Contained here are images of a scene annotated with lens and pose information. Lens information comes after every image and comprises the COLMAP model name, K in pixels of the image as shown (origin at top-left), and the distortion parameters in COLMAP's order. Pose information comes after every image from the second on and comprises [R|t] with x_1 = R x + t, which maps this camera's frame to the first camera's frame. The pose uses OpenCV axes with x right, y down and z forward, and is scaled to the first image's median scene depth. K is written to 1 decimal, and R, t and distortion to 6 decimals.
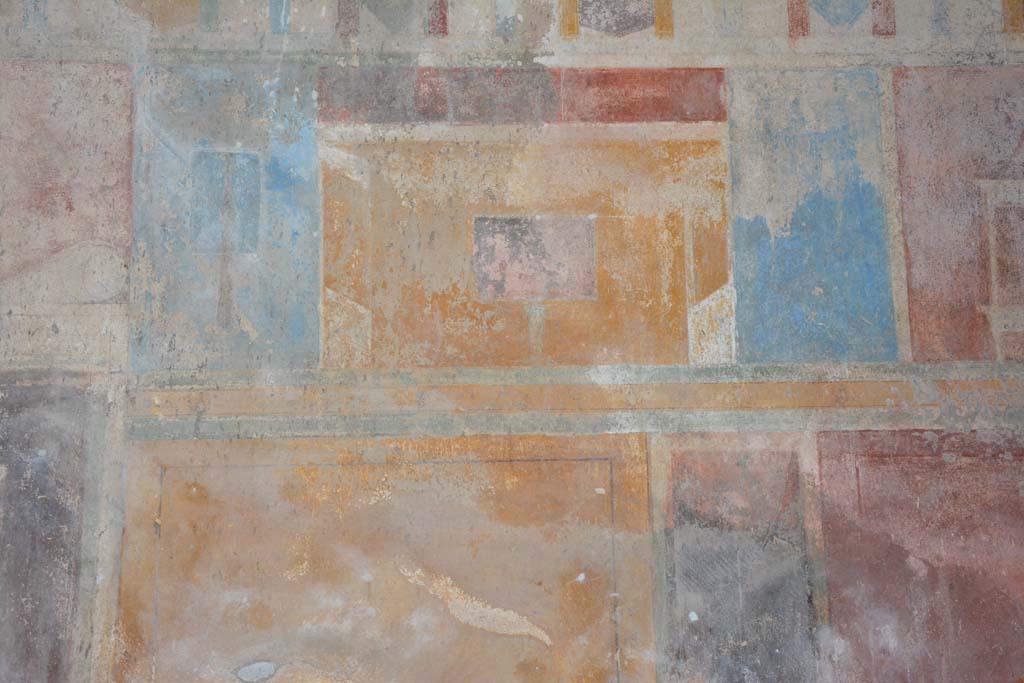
lens RADIAL K [[1738.0, 0, 514.3], [0, 1738.0, 337.4], [0, 0, 1]] dist [0.193197, 0.838046]
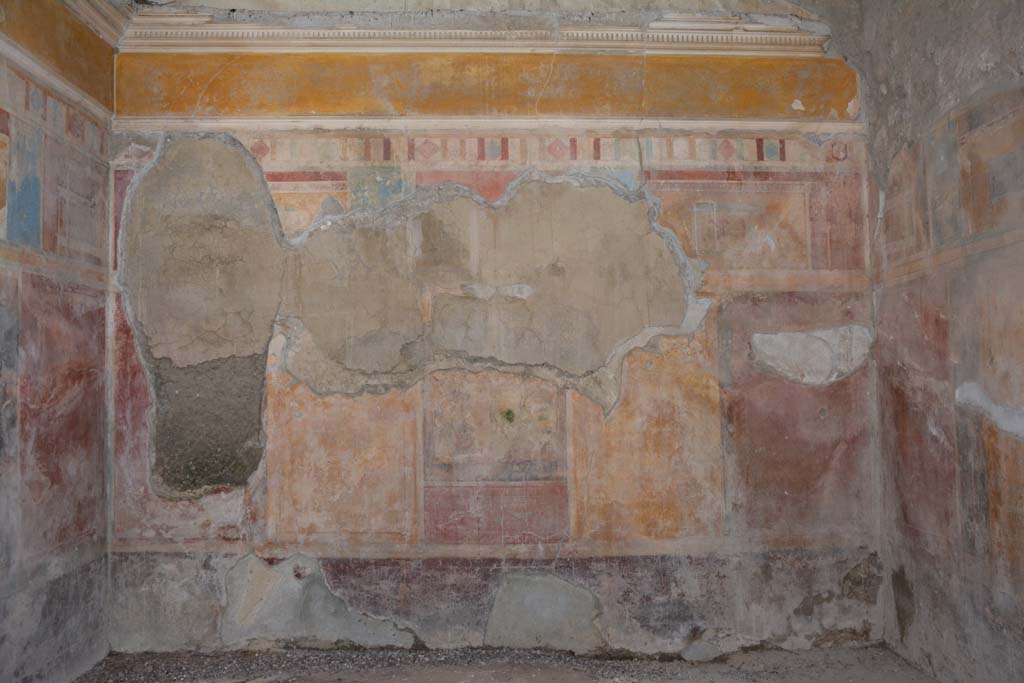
lens RADIAL K [[914.3, 0, 509.7], [0, 914.3, 343.9], [0, 0, 1]] dist [-0.103071, 0.161484]
pose [[0.043378, 0.065518, 0.996908, -1.094224], [-0.220336, 0.973905, -0.054418, 0.070773], [-0.974459, -0.217294, 0.056682, 0.210409]]
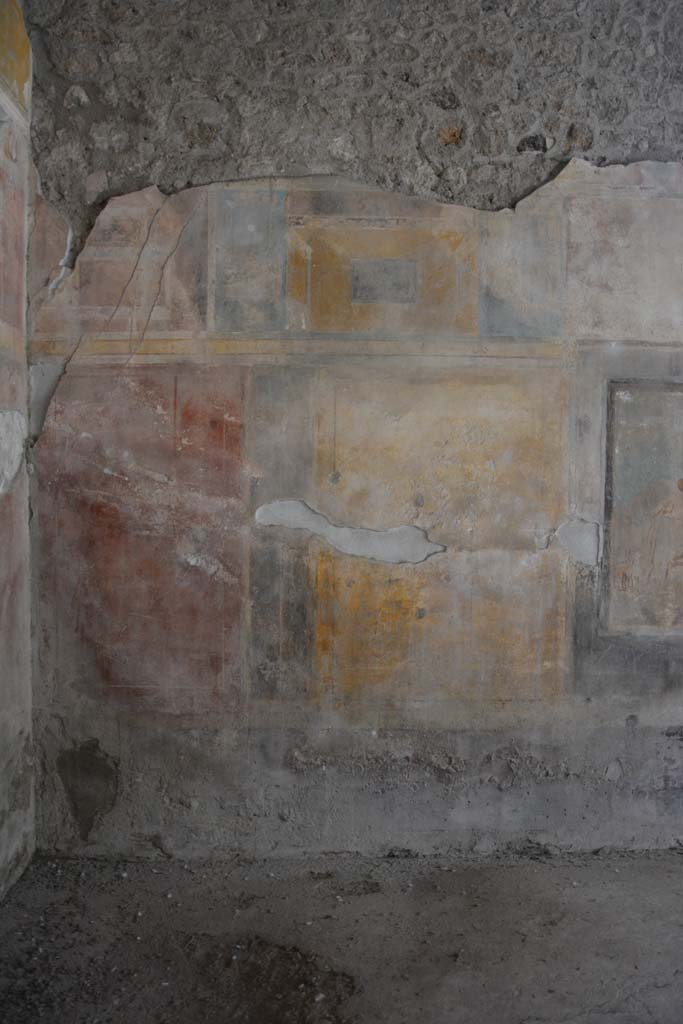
lens RADIAL K [[806.0, 0, 350.5], [0, 806.0, 514.5], [0, 0, 1]] dist [-0.156892, 0.126969]
pose [[-0.998445, 0.003544, 0.055635, 0.110286], [-0.008175, 0.977881, -0.209002, 0.132837], [-0.055145, -0.209132, -0.976331, 0.593587]]
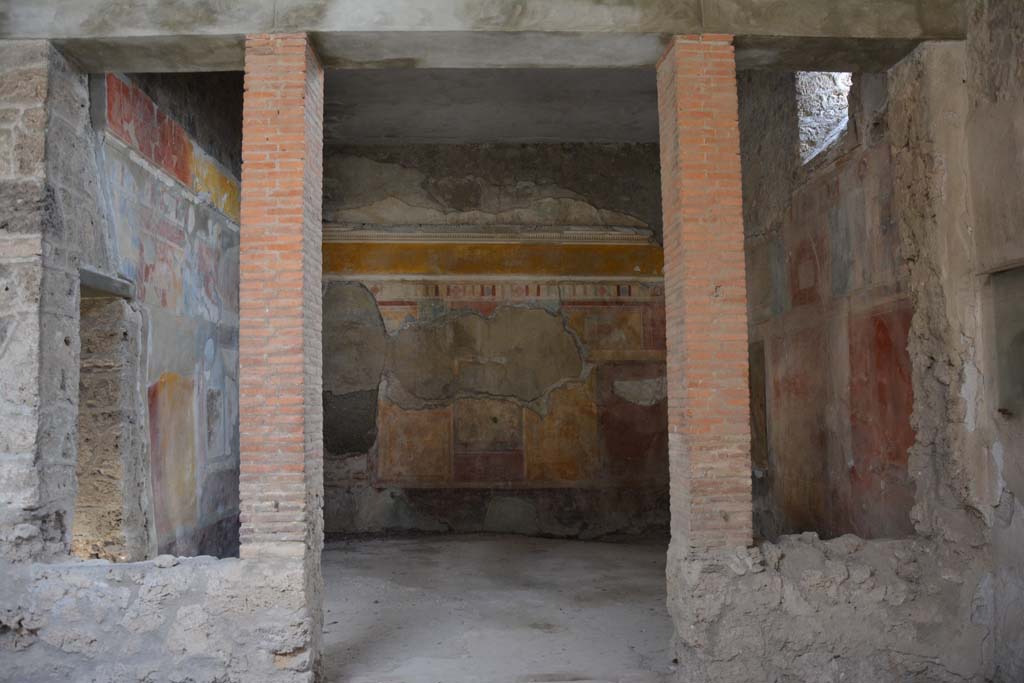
lens RADIAL K [[806.0, 0, 515.3], [0, 806.0, 347.9], [0, 0, 1]] dist [-0.156892, 0.126969]
pose [[0.026012, 0.090519, 0.995555, -2.433741], [-0.225069, 0.970853, -0.082393, 0.076537], [-0.973996, -0.221925, 0.045627, 0.126840]]
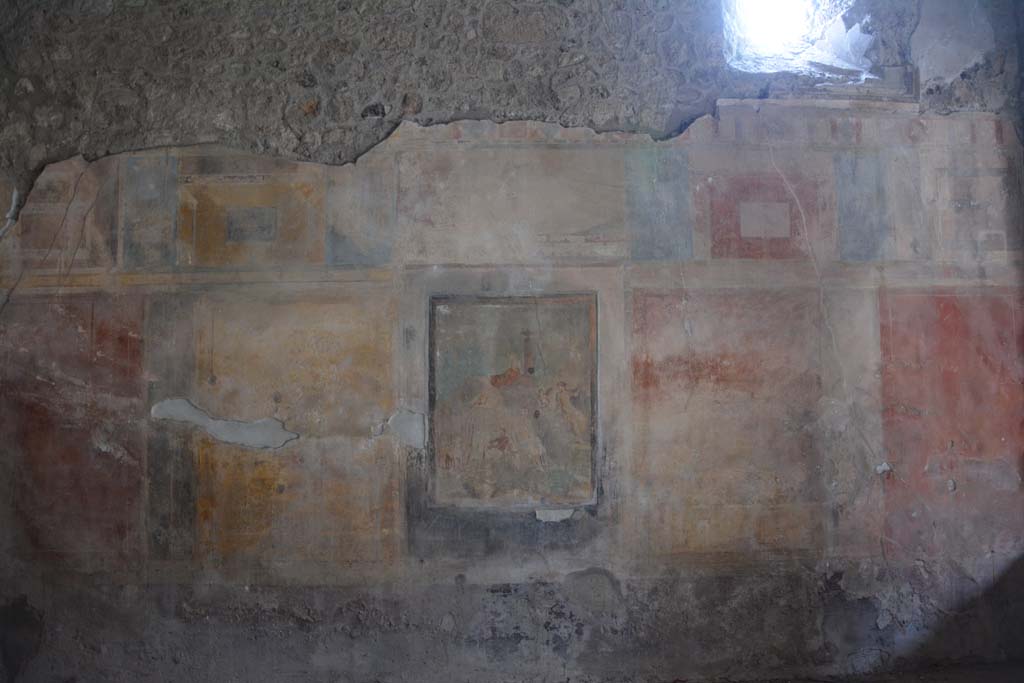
lens RADIAL K [[806.0, 0, 515.3], [0, 806.0, 347.9], [0, 0, 1]] dist [-0.156892, 0.126969]
pose [[-0.998357, 0.028667, 0.049606, -0.353481], [0.012364, 0.953219, -0.302028, 0.210319], [-0.055944, -0.300919, -0.952007, 0.794405]]
